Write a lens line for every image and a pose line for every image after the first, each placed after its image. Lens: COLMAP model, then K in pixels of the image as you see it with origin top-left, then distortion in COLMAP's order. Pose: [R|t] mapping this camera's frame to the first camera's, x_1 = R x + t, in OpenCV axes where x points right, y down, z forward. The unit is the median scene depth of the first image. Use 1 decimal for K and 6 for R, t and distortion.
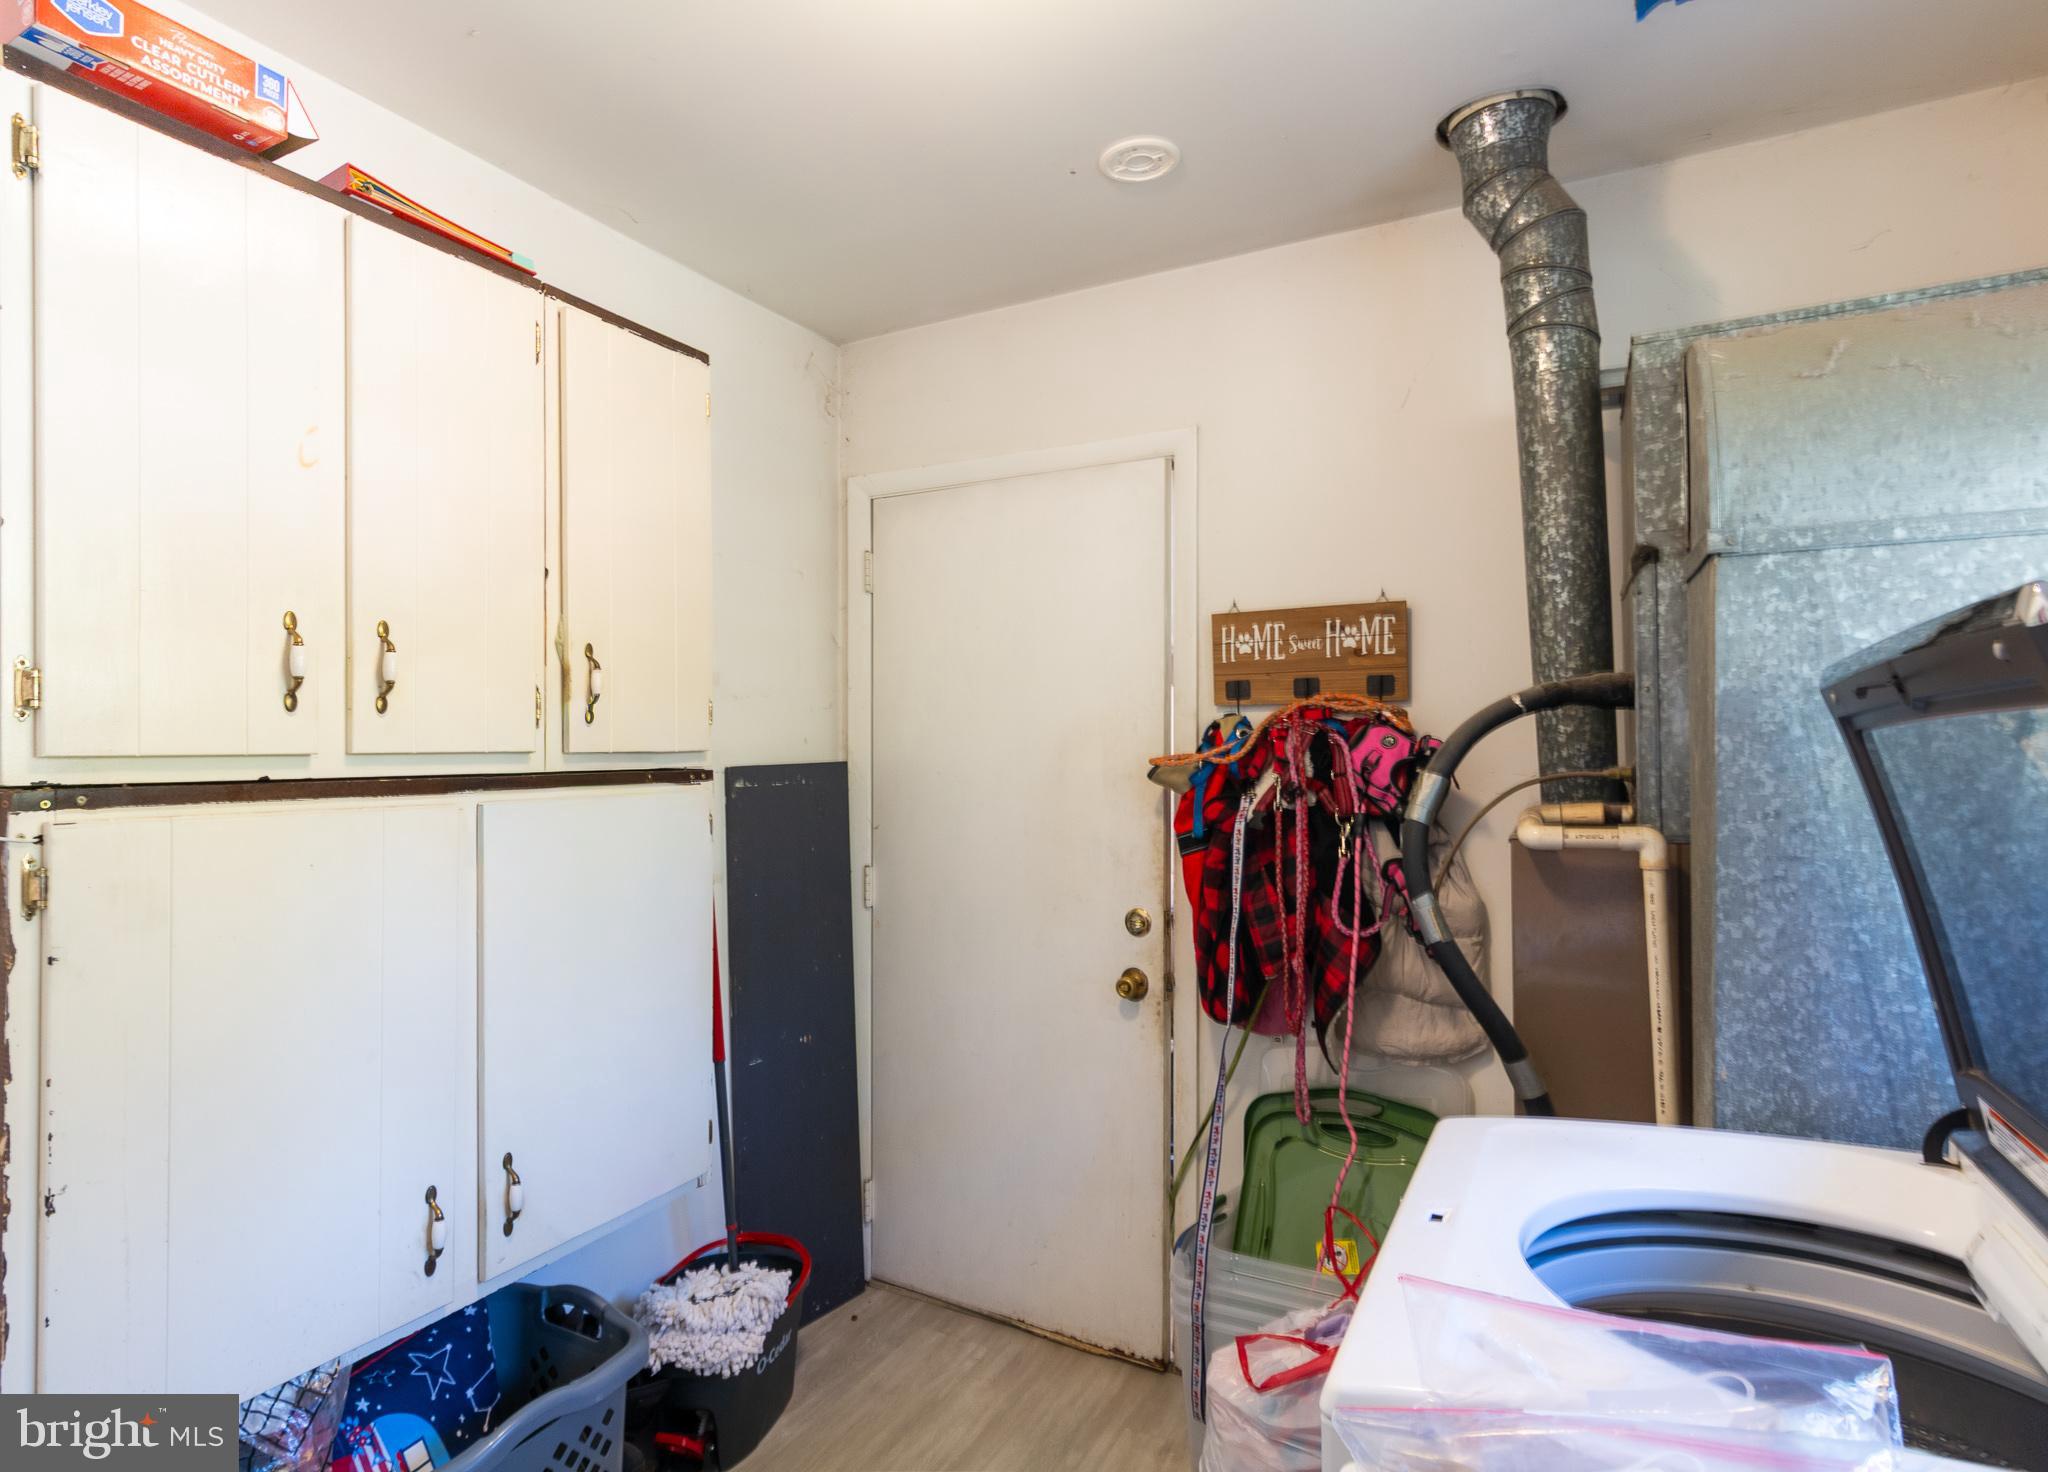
lens RADIAL K [[1089.0, 0, 1024.0], [0, 1089.0, 736.0], [0, 0, 1]] dist [-0.000123, 0.000380]
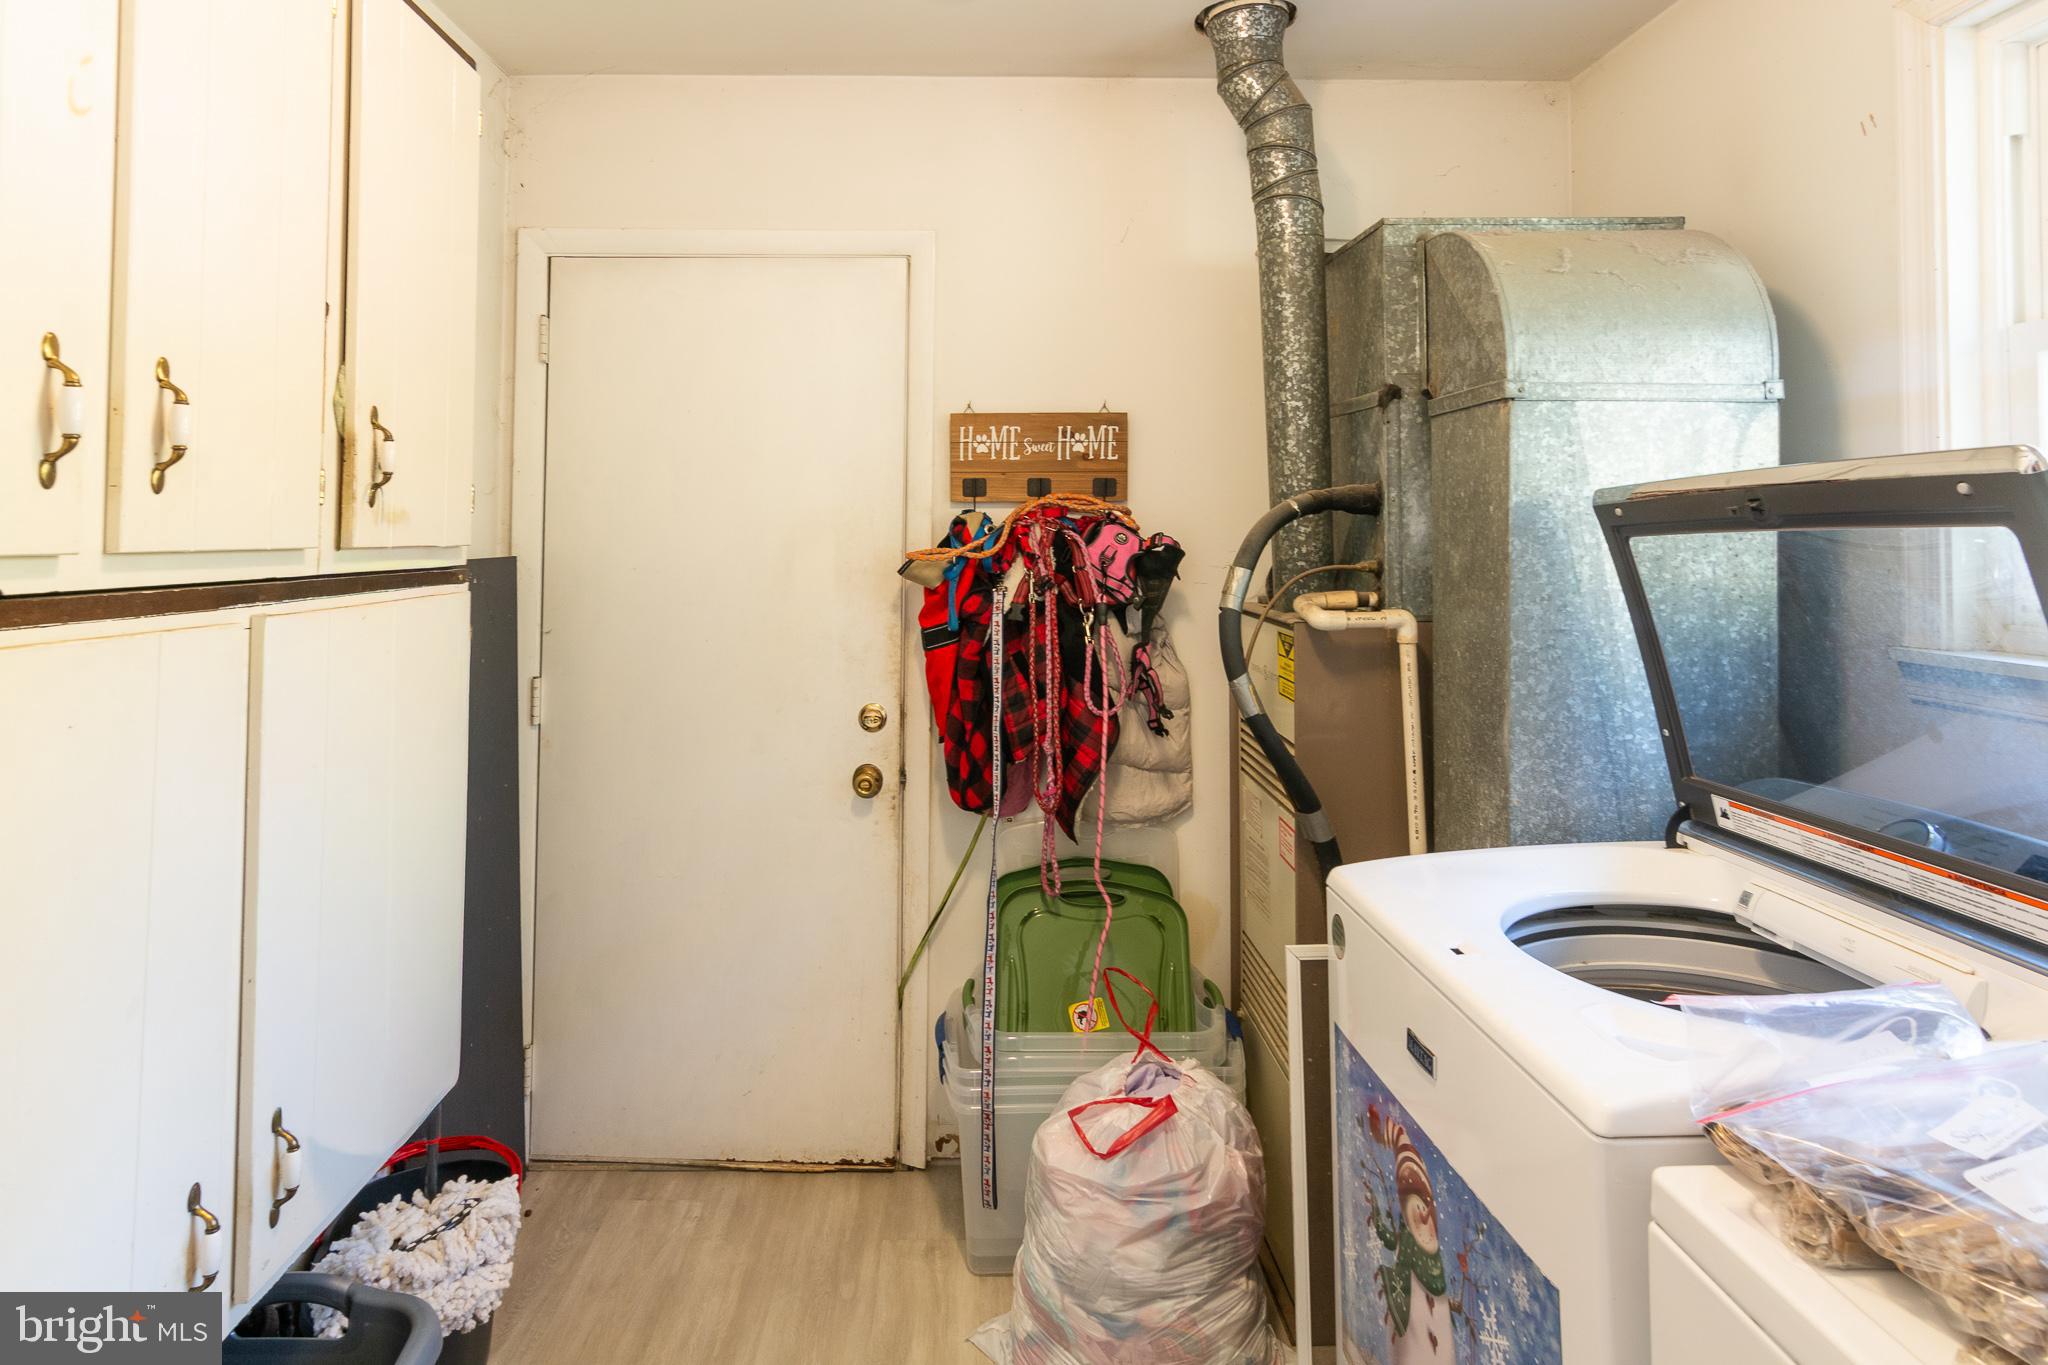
lens RADIAL K [[1044.7, 0, 1021.2], [0, 1044.7, 499.1], [0, 0, 1]] dist [-0.001206, 0.000326]
pose [[0.876392, 0.023435, 0.481028, -0.321504], [-0.010470, 0.999506, -0.029619, -0.002737], [-0.481485, 0.020922, 0.876205, 0.129663]]
